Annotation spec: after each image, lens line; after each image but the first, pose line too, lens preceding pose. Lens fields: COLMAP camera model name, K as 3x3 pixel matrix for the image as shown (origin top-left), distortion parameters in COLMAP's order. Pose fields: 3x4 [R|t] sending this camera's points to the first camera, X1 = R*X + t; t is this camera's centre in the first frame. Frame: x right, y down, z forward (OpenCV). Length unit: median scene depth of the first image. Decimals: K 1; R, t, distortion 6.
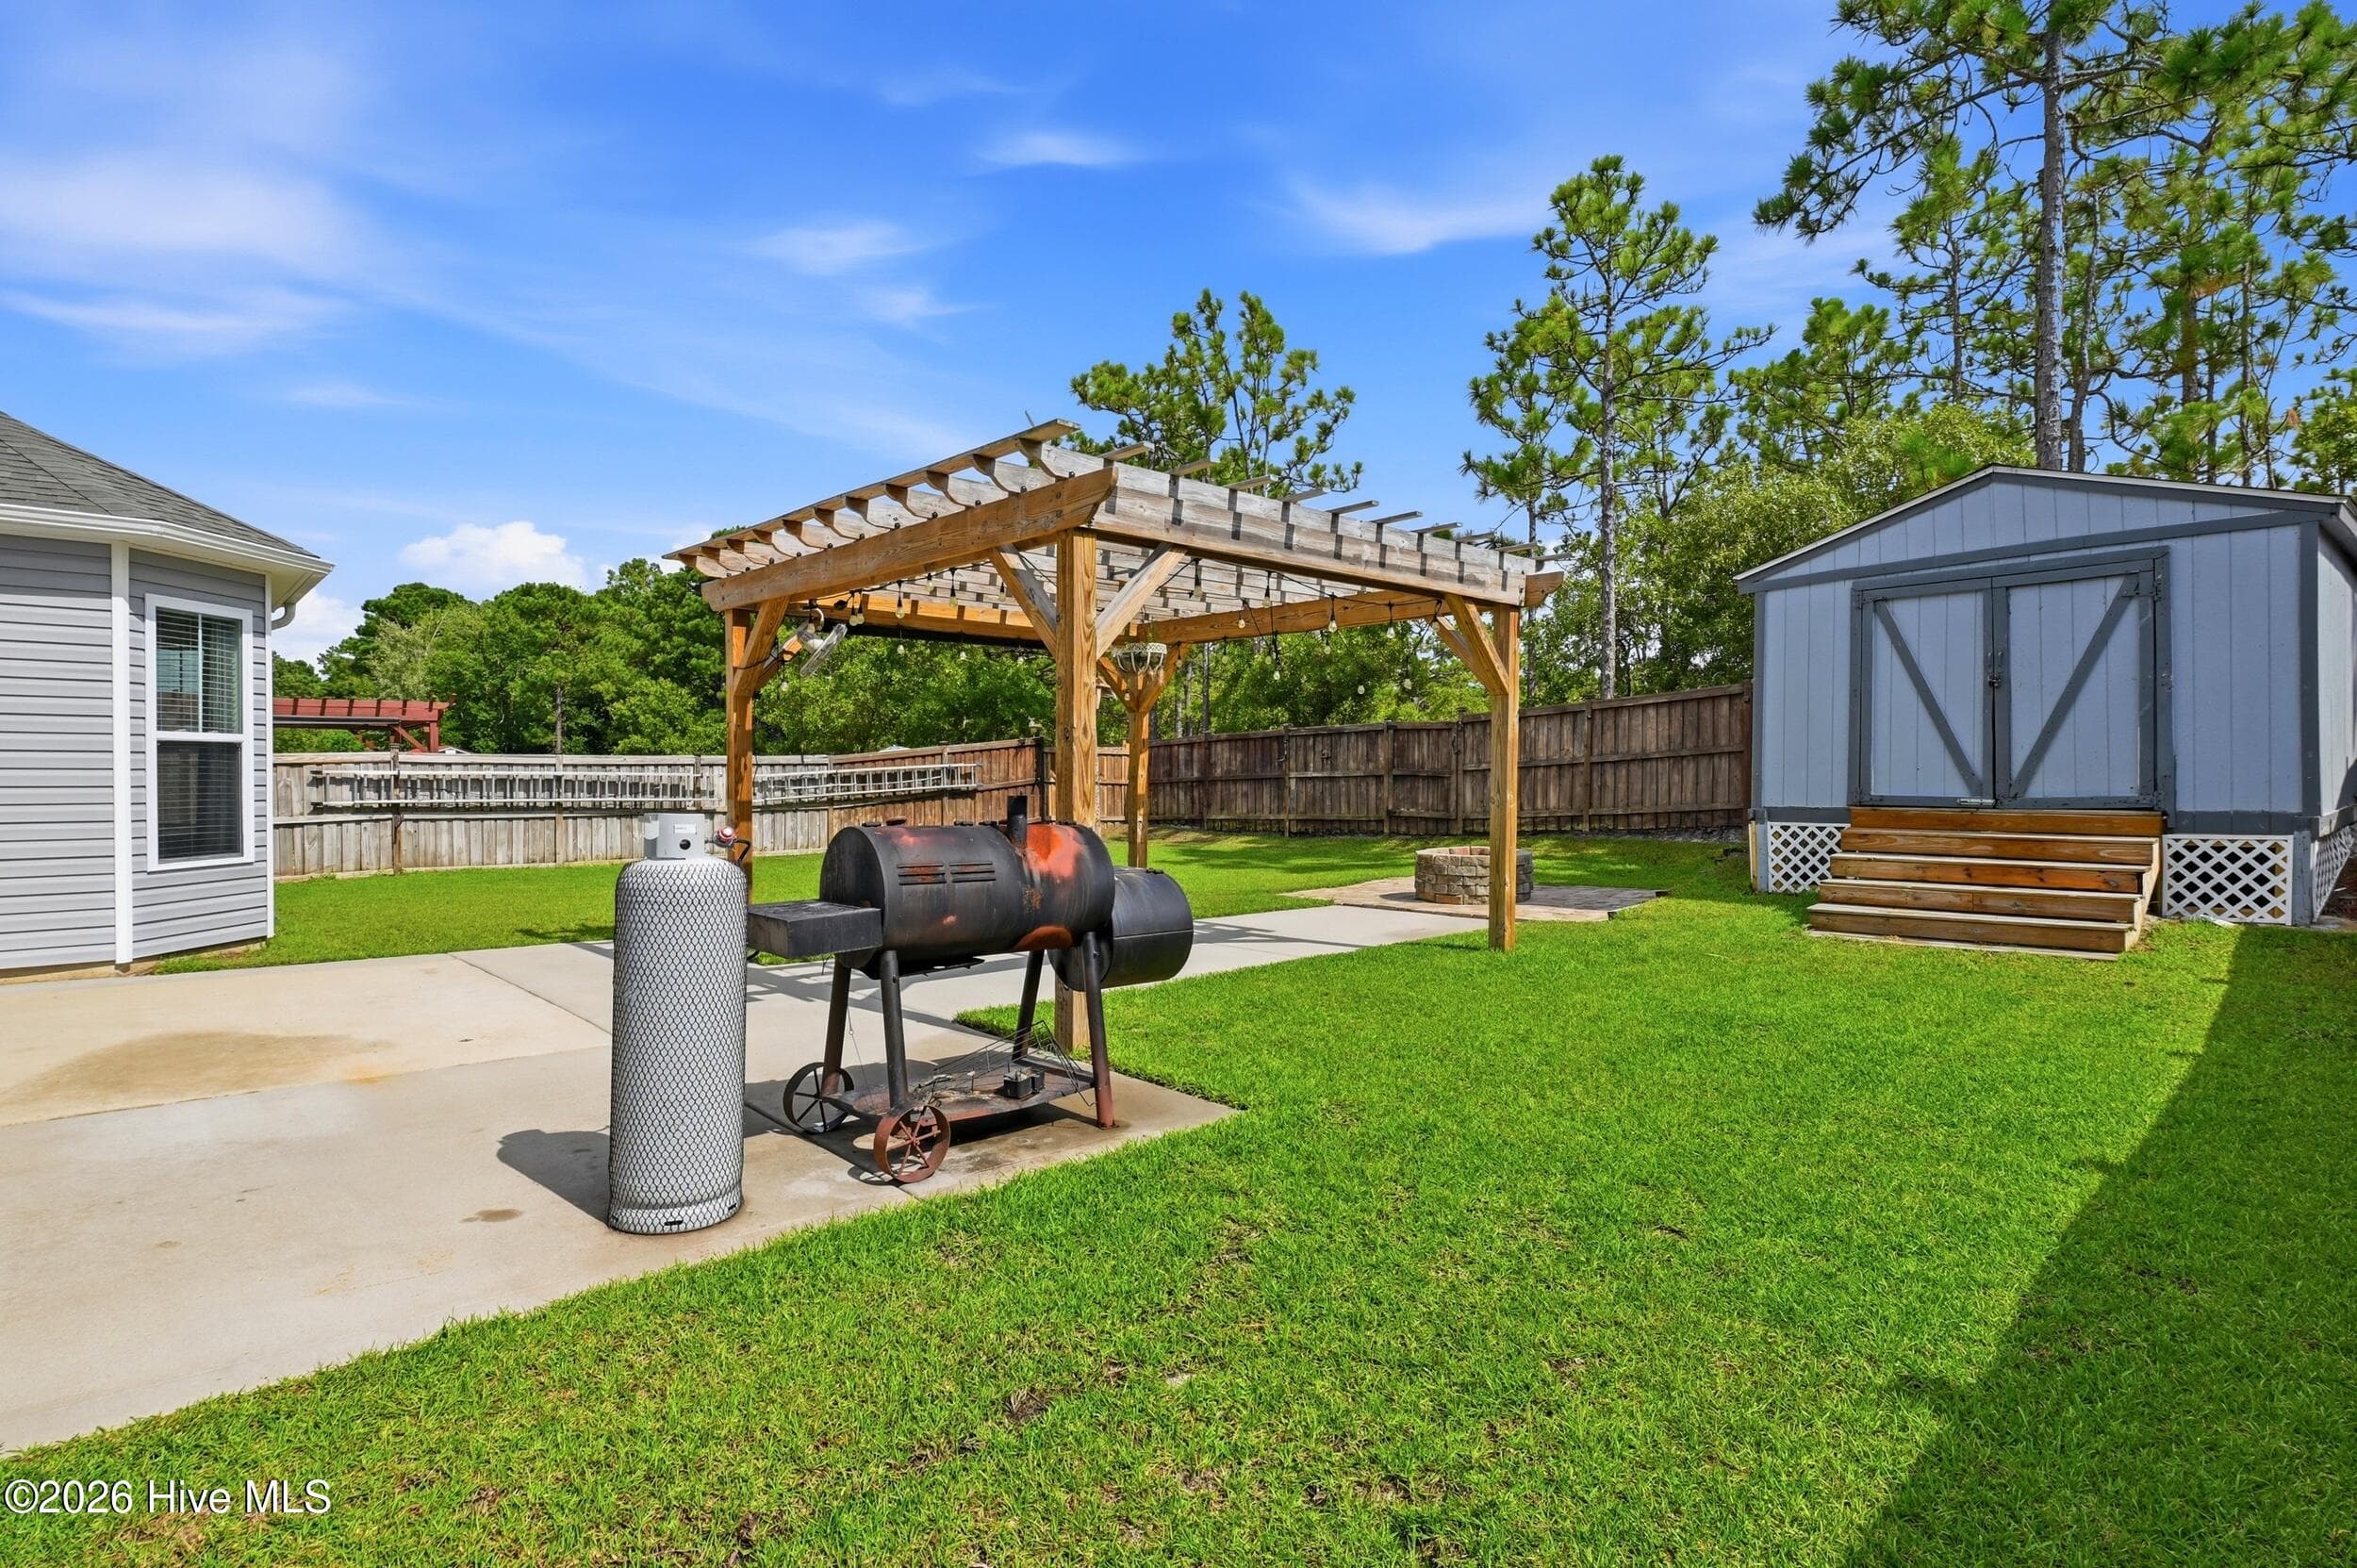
lens RADIAL K [[1122.1, 0, 1184.1], [0, 1122.1, 777.3], [0, 0, 1]] dist [0.038218, 0.000852]
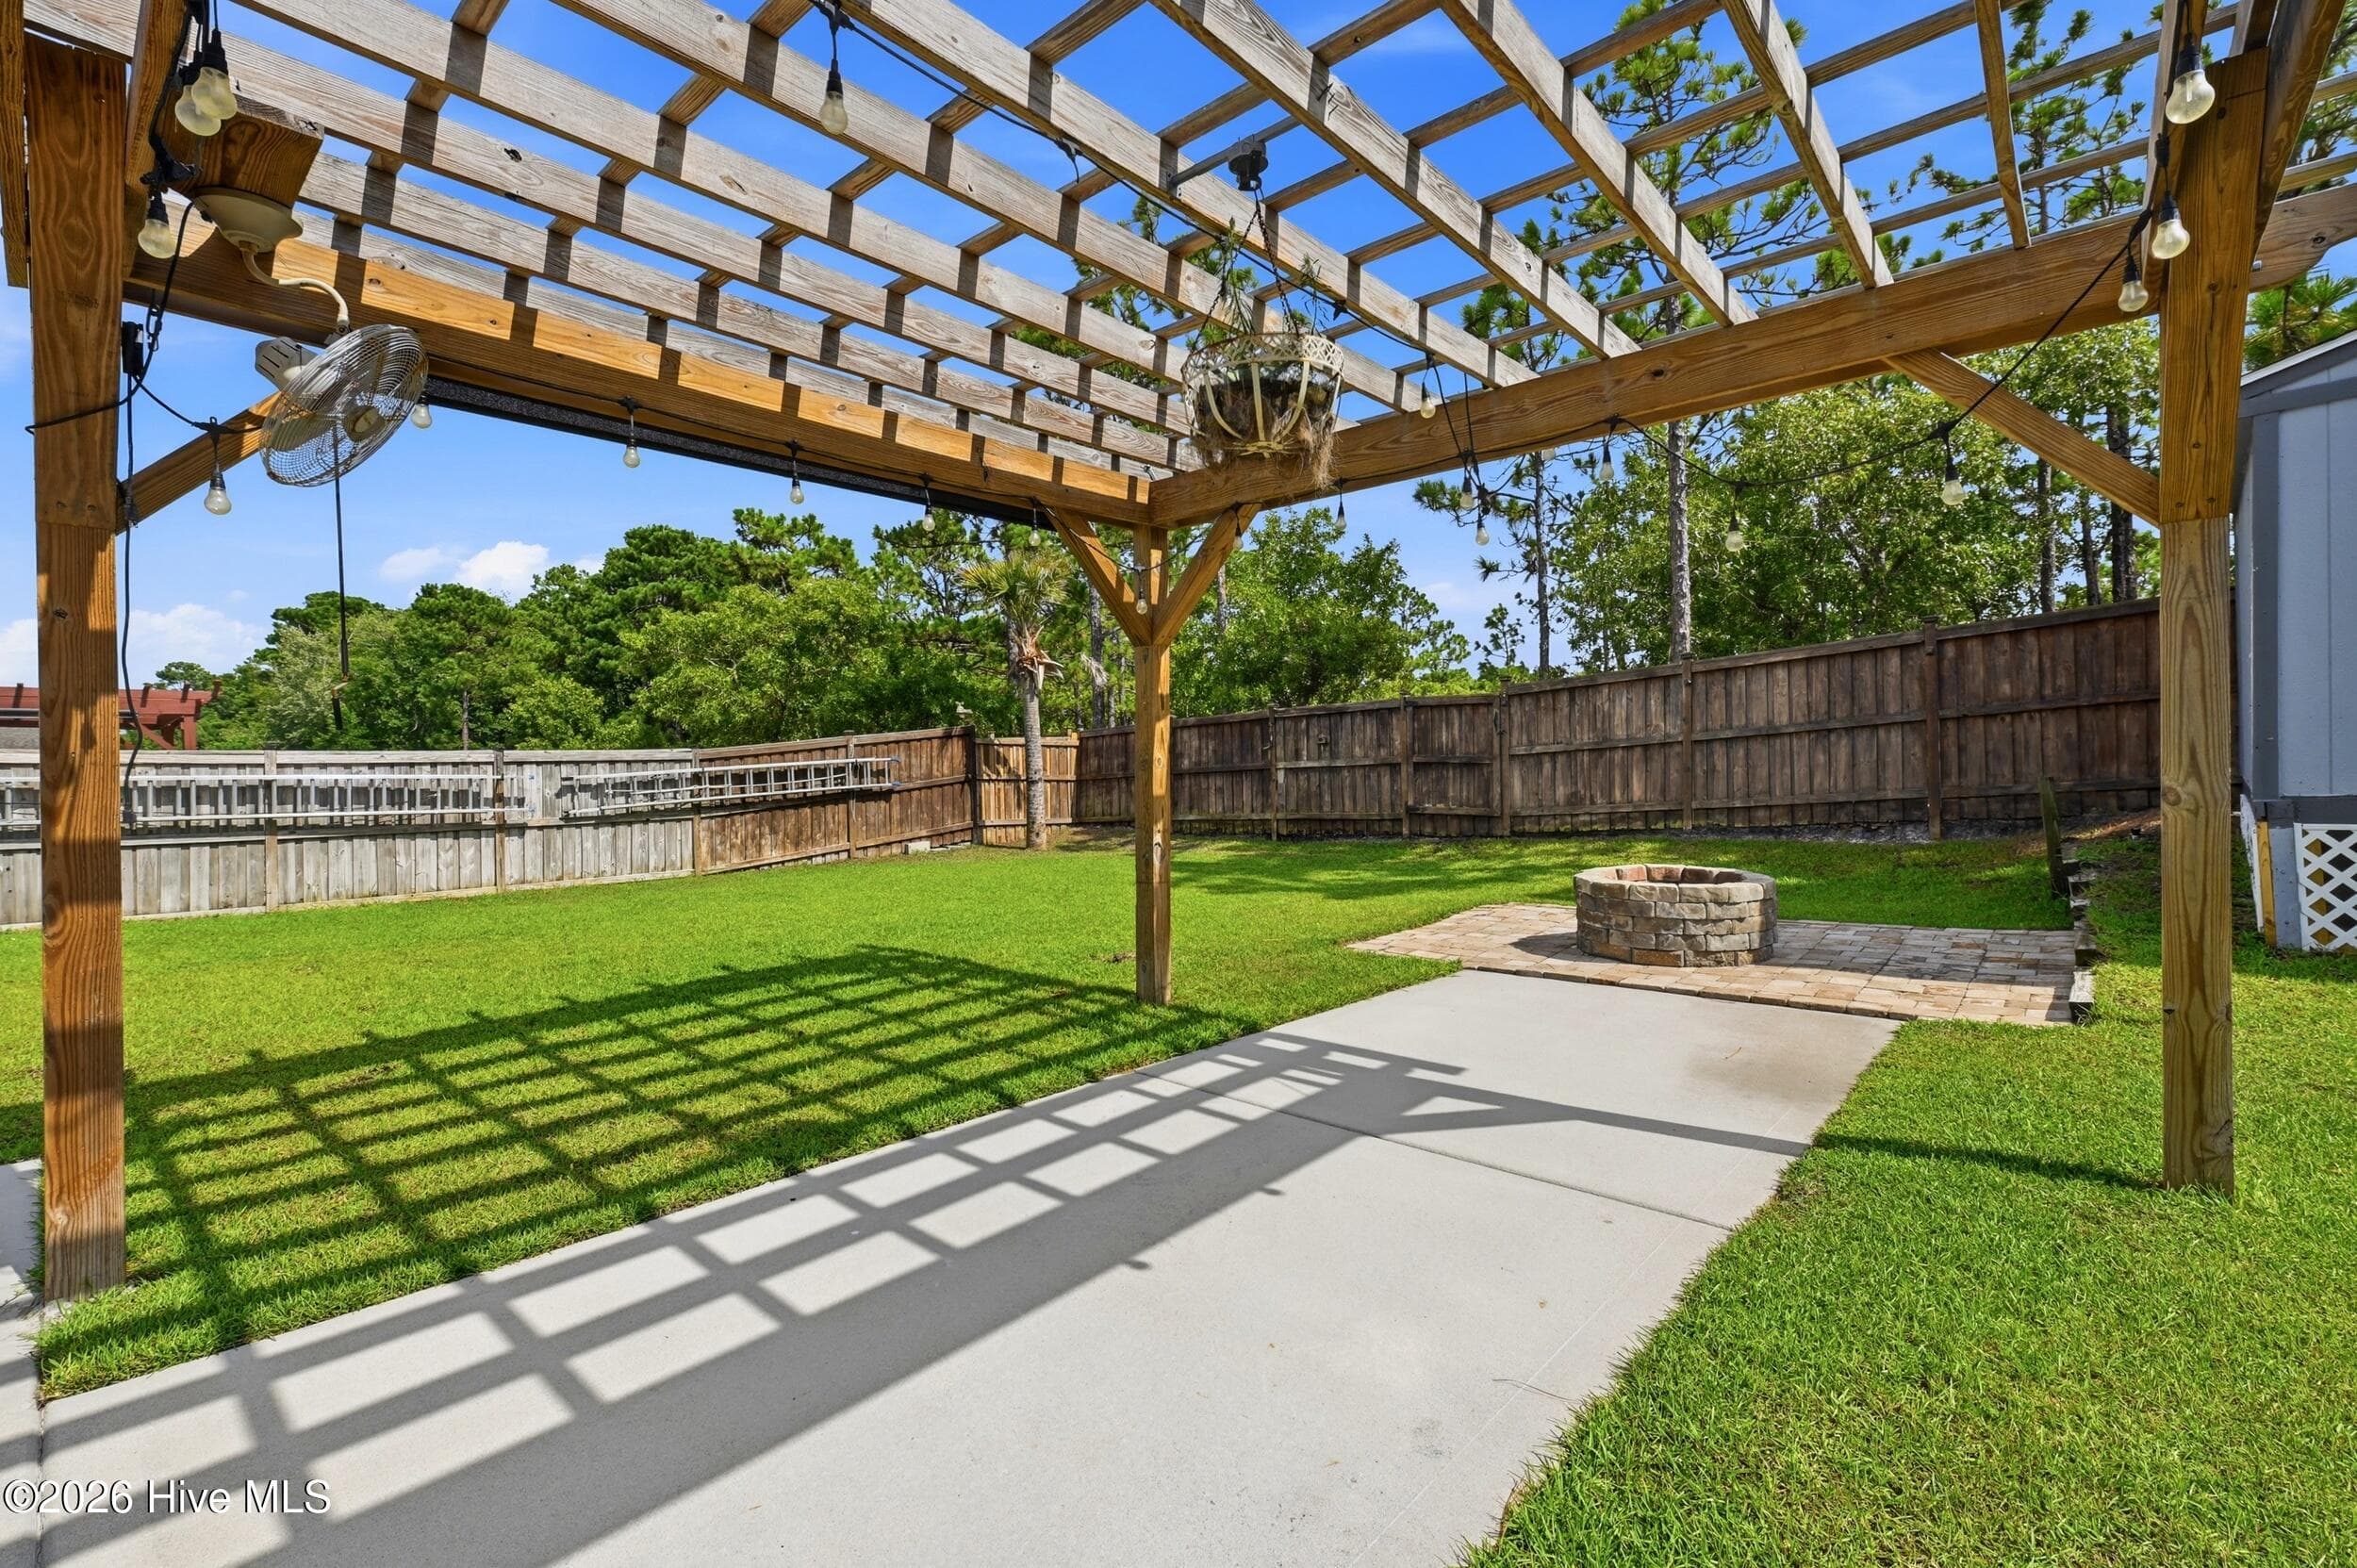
lens RADIAL K [[1006.5, 0, 1176.1], [0, 1006.5, 765.8], [0, 0, 1]] dist [0.014375, 0.000228]
pose [[0.997111, -0.016023, 0.074255, -0.039285], [0.016648, 0.999831, -0.007795, 0.003121], [-0.074117, 0.009009, 0.997209, 0.300388]]
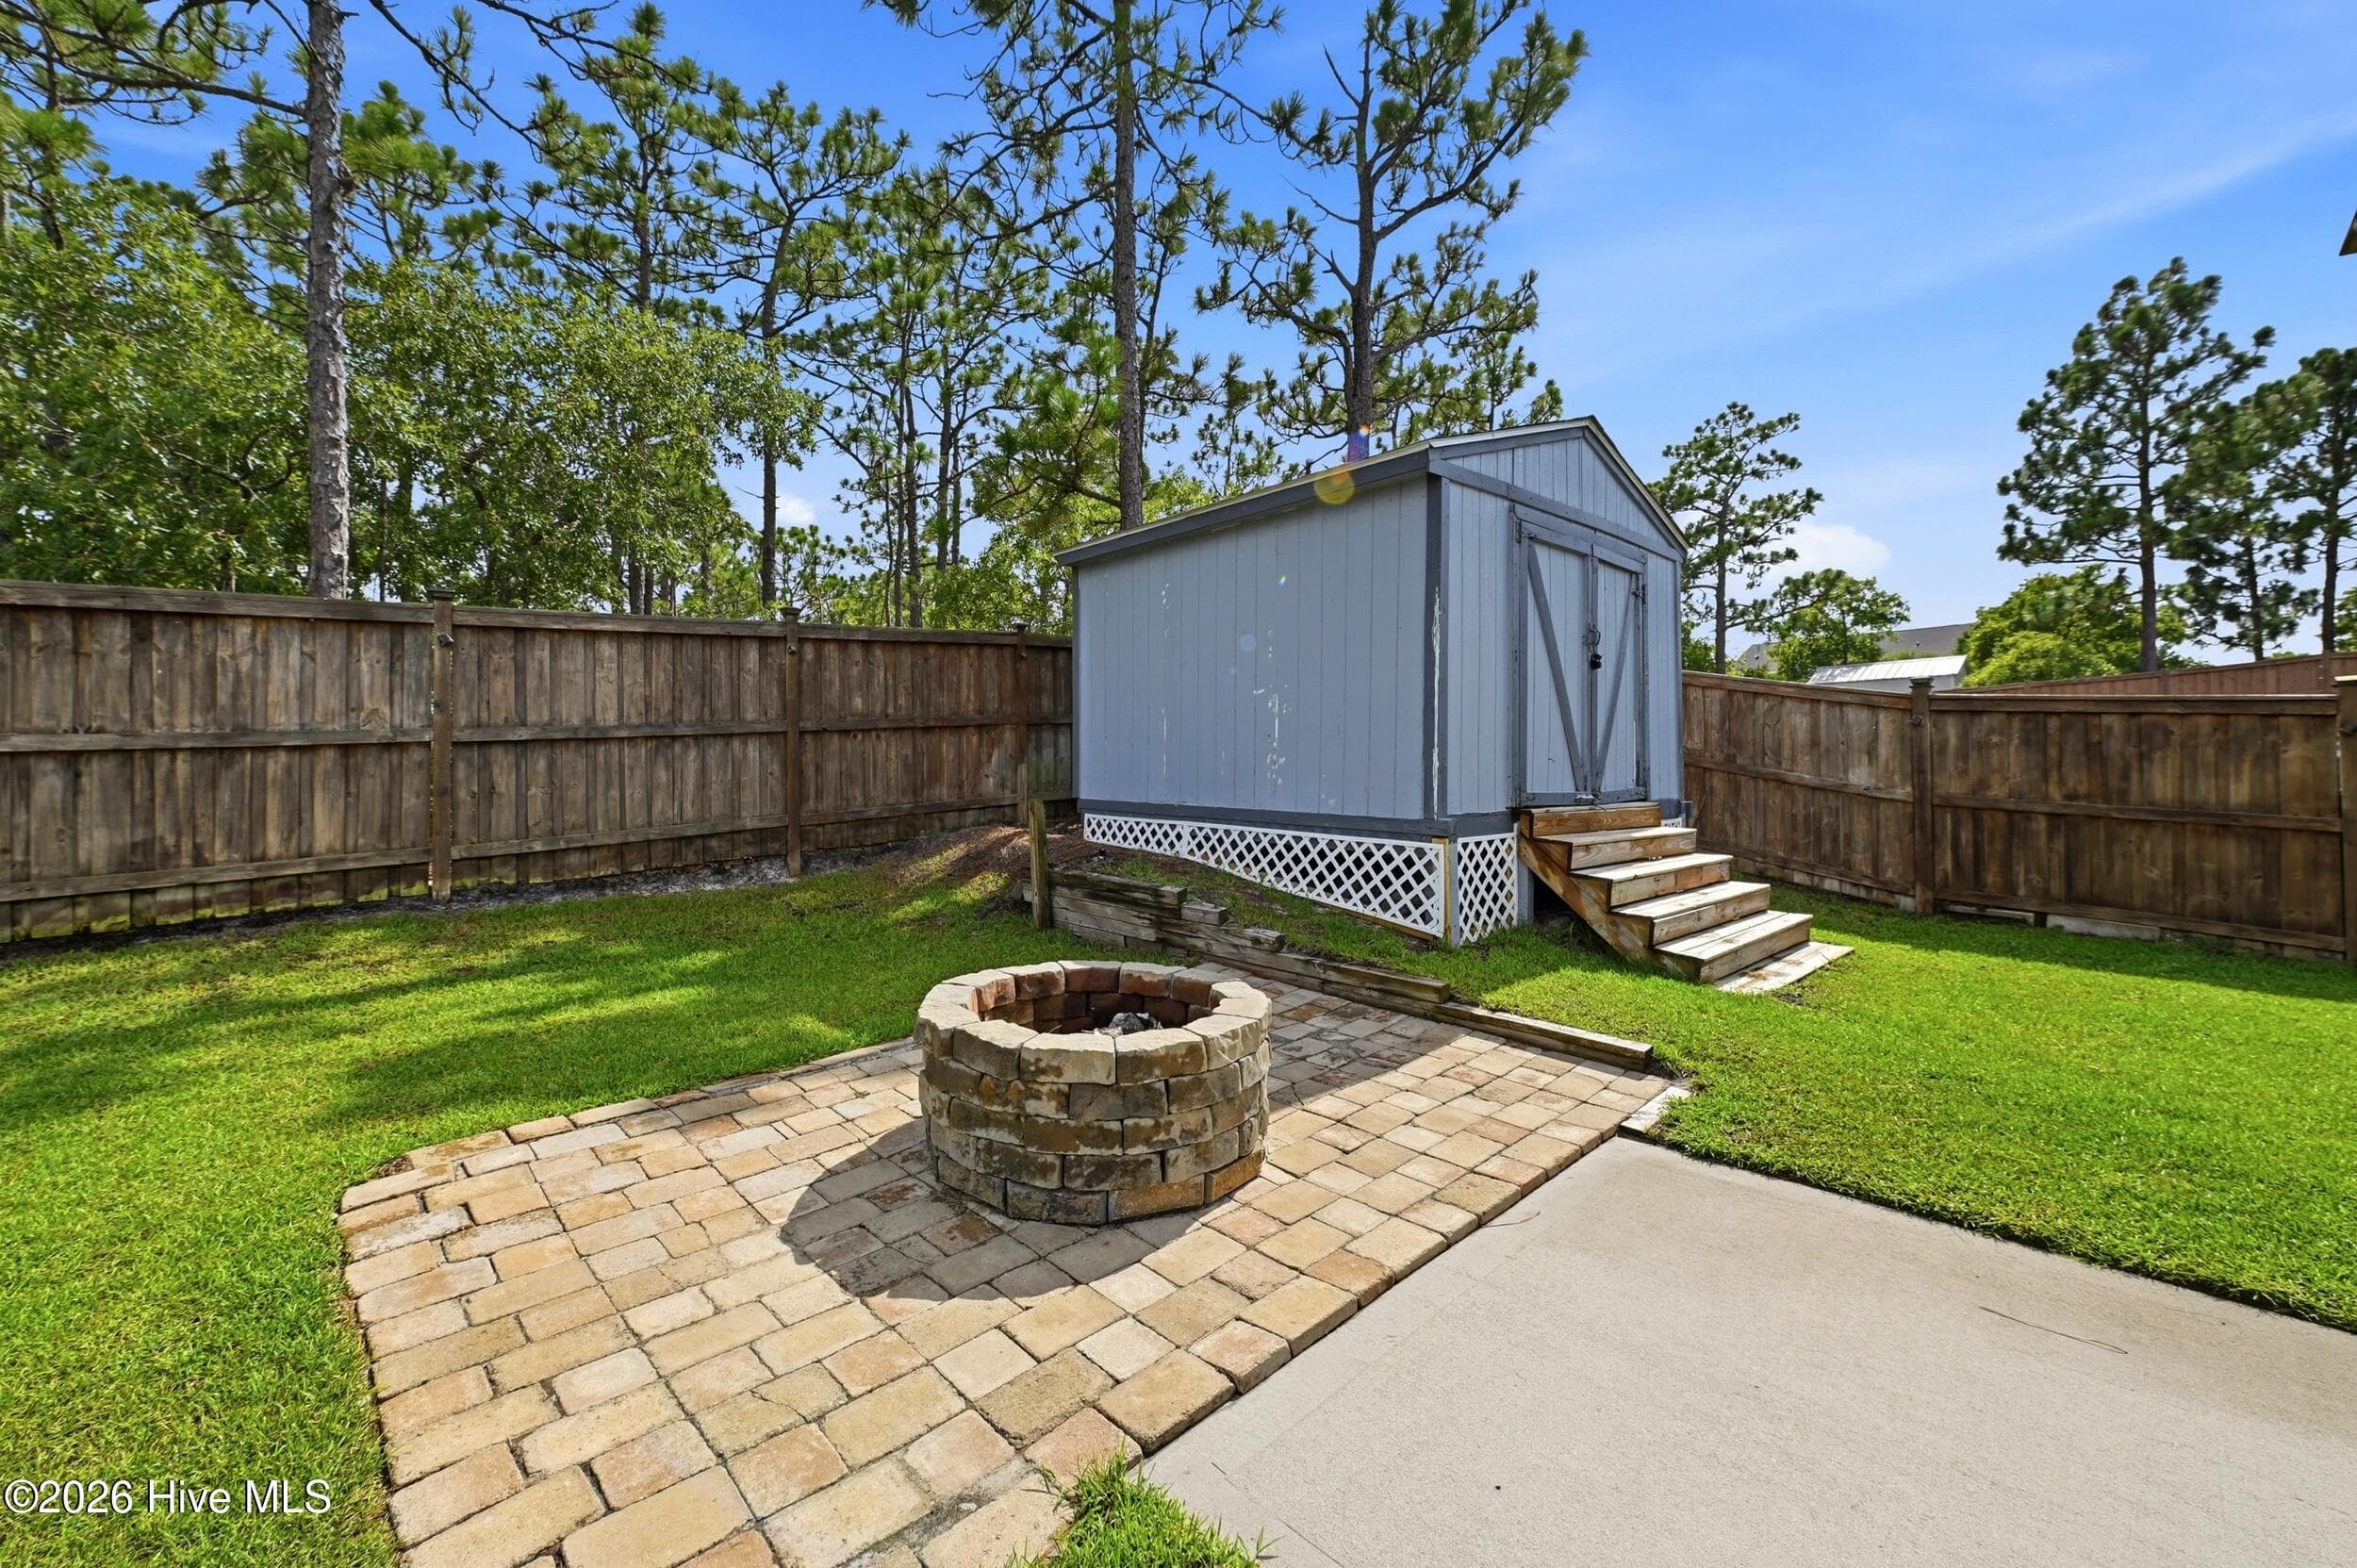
lens RADIAL K [[924.5, 0, 1186.1], [0, 924.5, 773.1], [0, 0, 1]] dist [0.003603, 0.000106]
pose [[0.004539, 0.005421, 0.999975, -0.005448], [0.005186, 0.999972, -0.005444, 0.002416], [-0.999976, 0.005211, 0.004511, 0.632568]]
